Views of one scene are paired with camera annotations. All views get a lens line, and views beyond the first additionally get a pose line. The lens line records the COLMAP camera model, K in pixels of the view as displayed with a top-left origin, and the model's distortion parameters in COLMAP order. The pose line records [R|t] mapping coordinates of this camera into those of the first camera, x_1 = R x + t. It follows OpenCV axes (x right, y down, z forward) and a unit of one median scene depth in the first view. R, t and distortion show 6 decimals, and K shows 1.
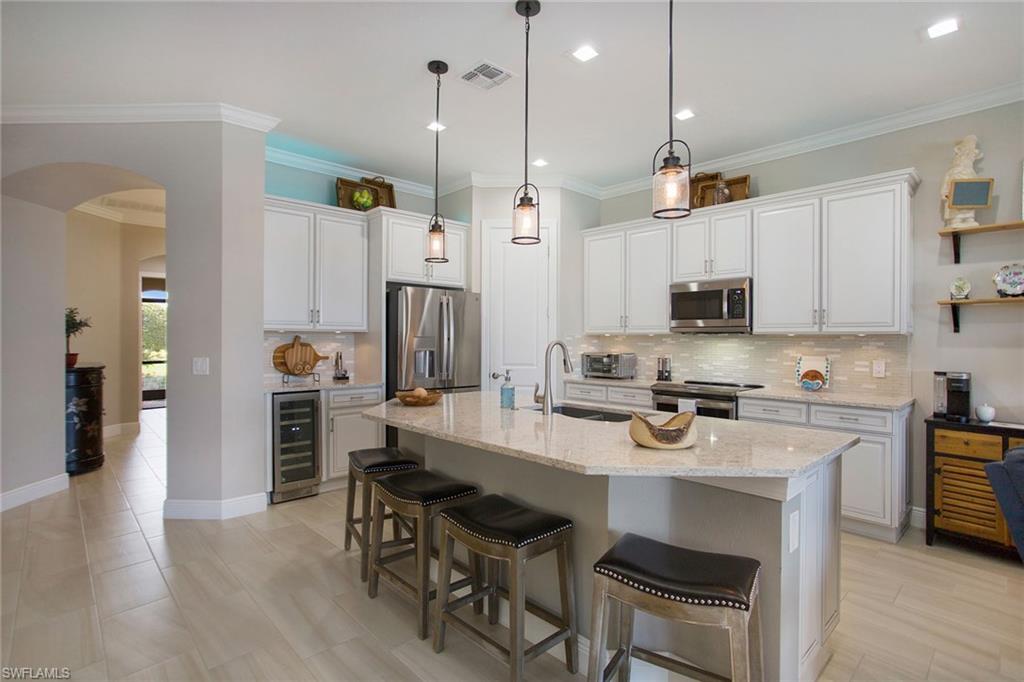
lens RADIAL K [[503.1, 0, 518.9], [0, 503.1, 328.3], [0, 0, 1]] dist [-0.004300, 0.000207]
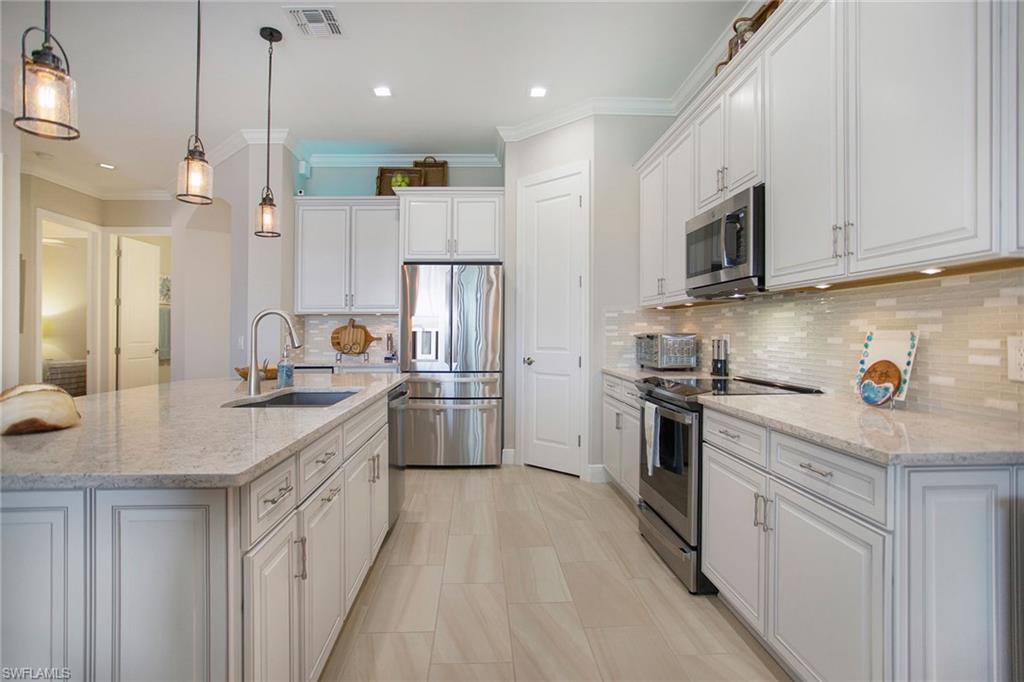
lens RADIAL K [[511.7, 0, 483.9], [0, 511.7, 346.1], [0, 0, 1]] dist [-0.001805, 0.006348]
pose [[0.734350, 0.009132, -0.678709, 0.587261], [0.023699, 0.998955, 0.039083, 0.040439], [0.678357, -0.044785, 0.733366, 0.383446]]
